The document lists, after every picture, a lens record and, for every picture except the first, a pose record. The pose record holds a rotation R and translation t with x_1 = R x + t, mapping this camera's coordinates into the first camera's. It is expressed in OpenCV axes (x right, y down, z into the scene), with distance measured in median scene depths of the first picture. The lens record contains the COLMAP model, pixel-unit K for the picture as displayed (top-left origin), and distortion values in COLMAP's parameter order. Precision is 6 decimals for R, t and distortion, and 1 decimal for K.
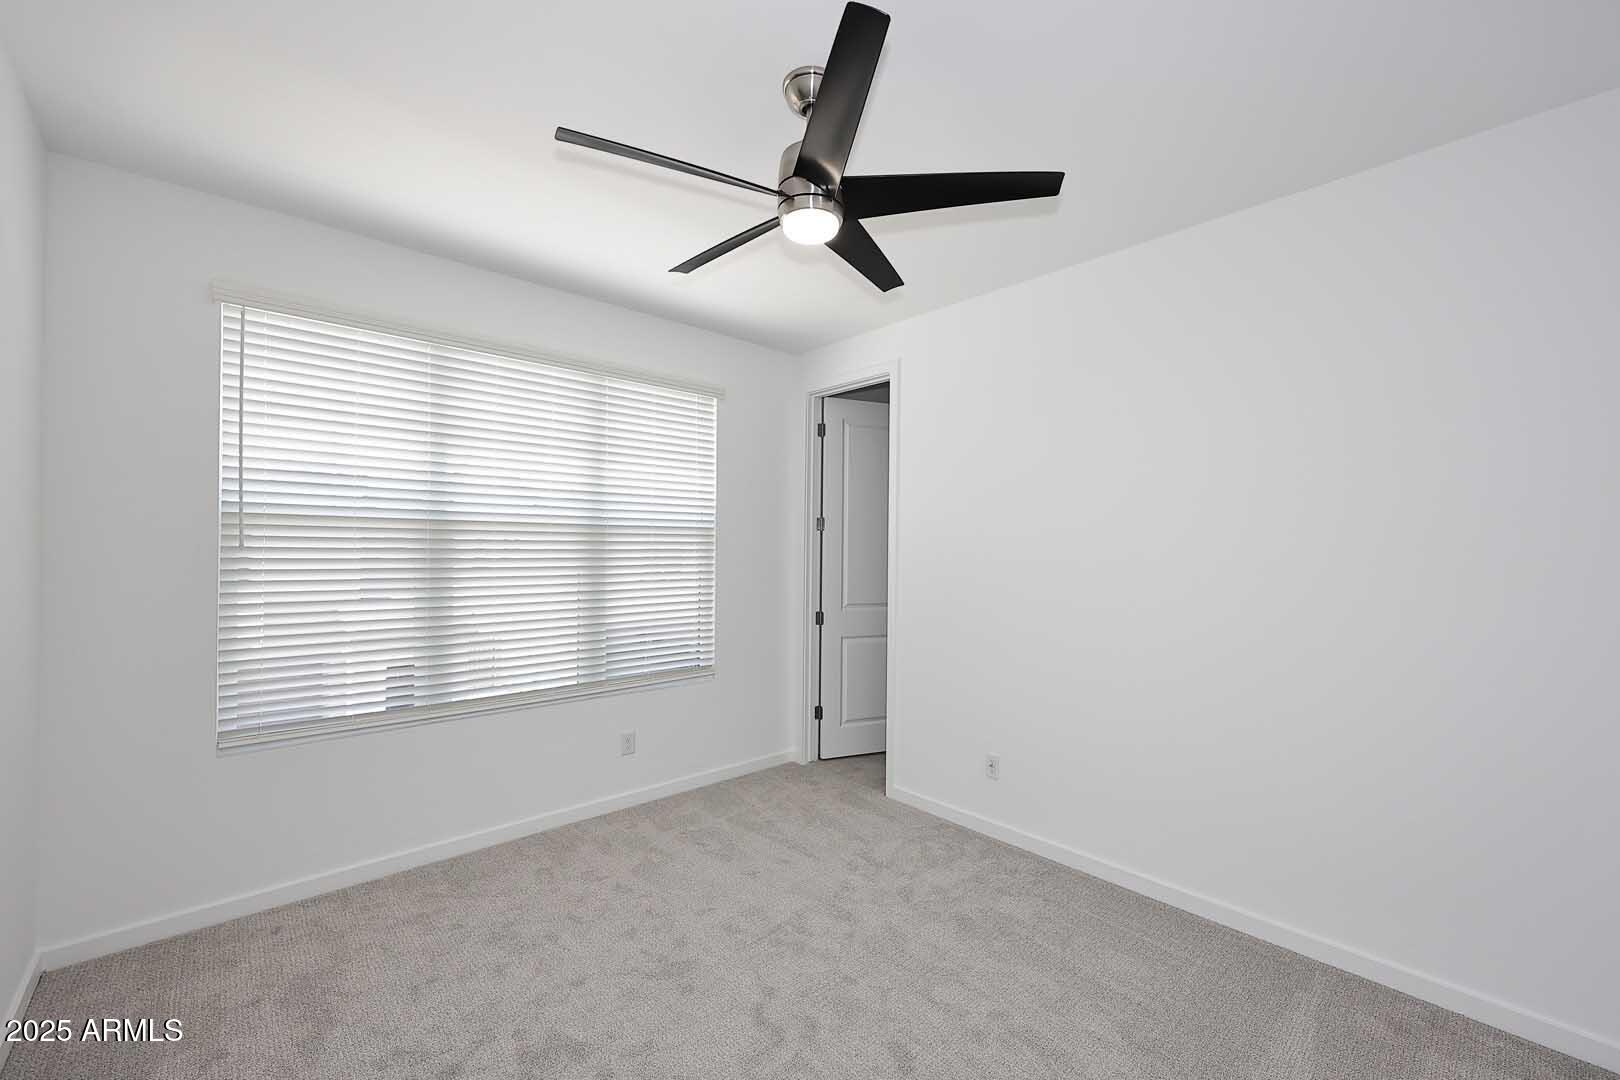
lens RADIAL K [[658.1, 0, 814.8], [0, 658.1, 539.9], [0, 0, 1]] dist [0.002456, -0.000490]
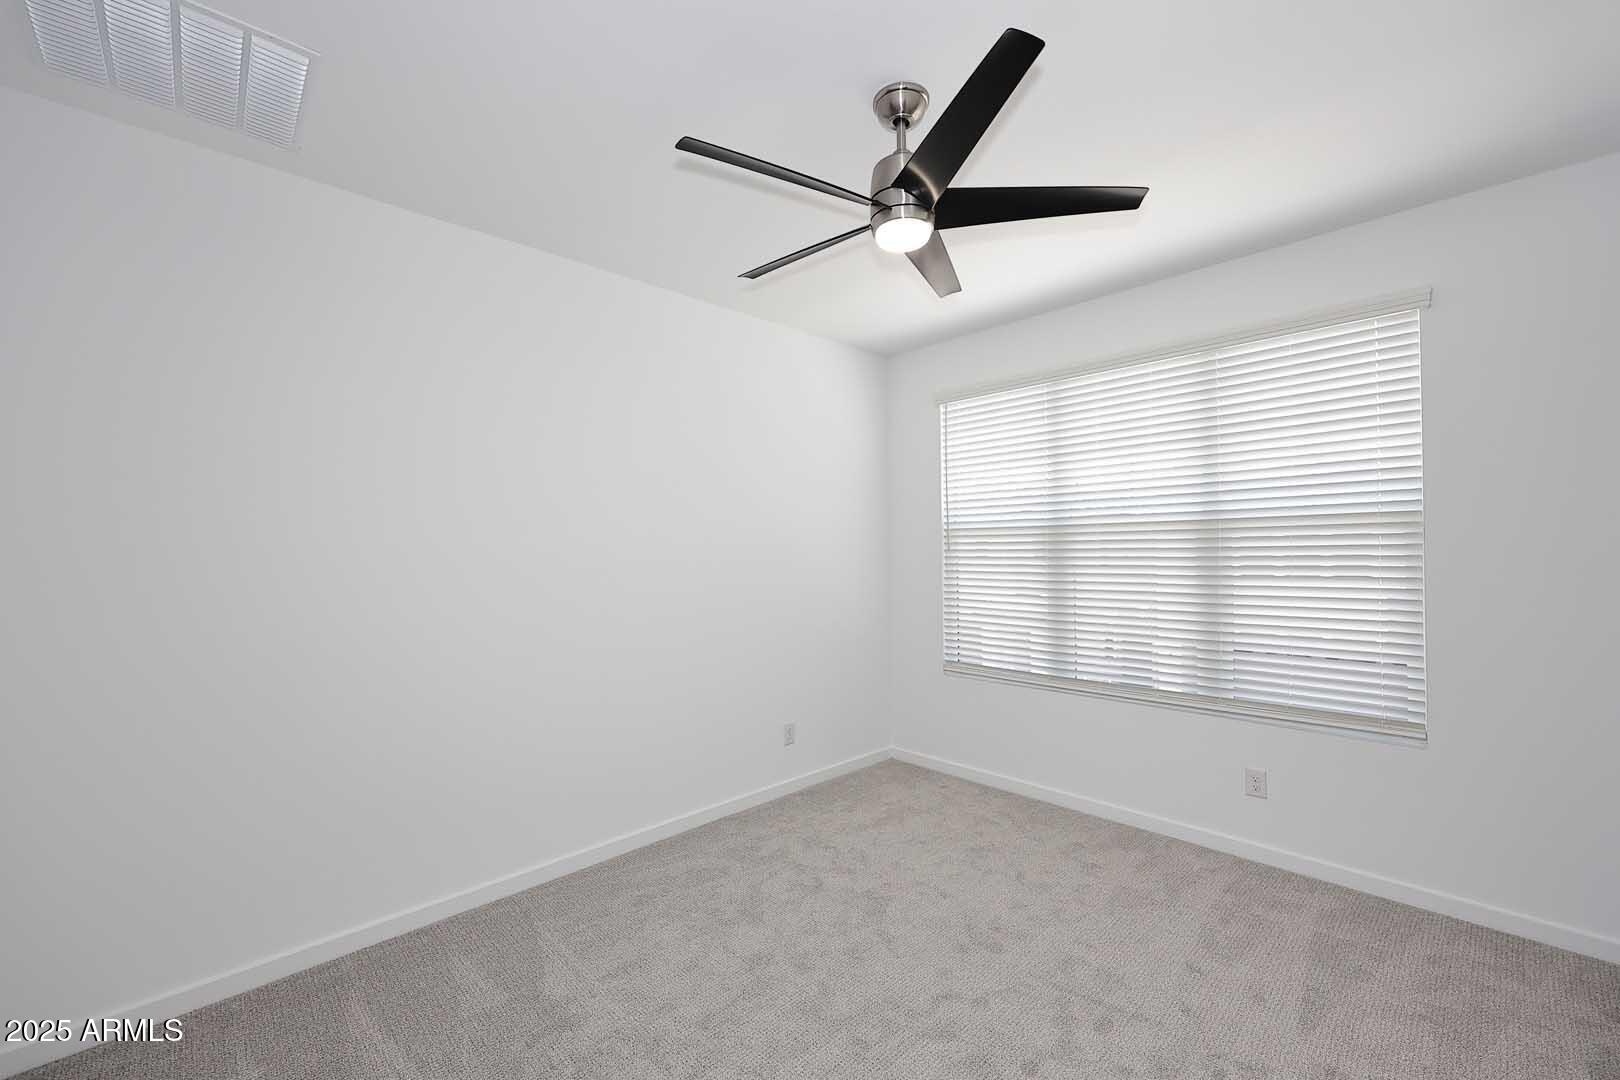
lens RADIAL K [[658.1, 0, 816.3], [0, 658.1, 551.9], [0, 0, 1]] dist [0.002456, -0.000490]
pose [[0.026228, -0.007203, -0.999630, 0.570222], [0.020444, 0.999769, -0.006668, 0.015448], [0.999447, -0.020261, 0.026370, 0.472926]]
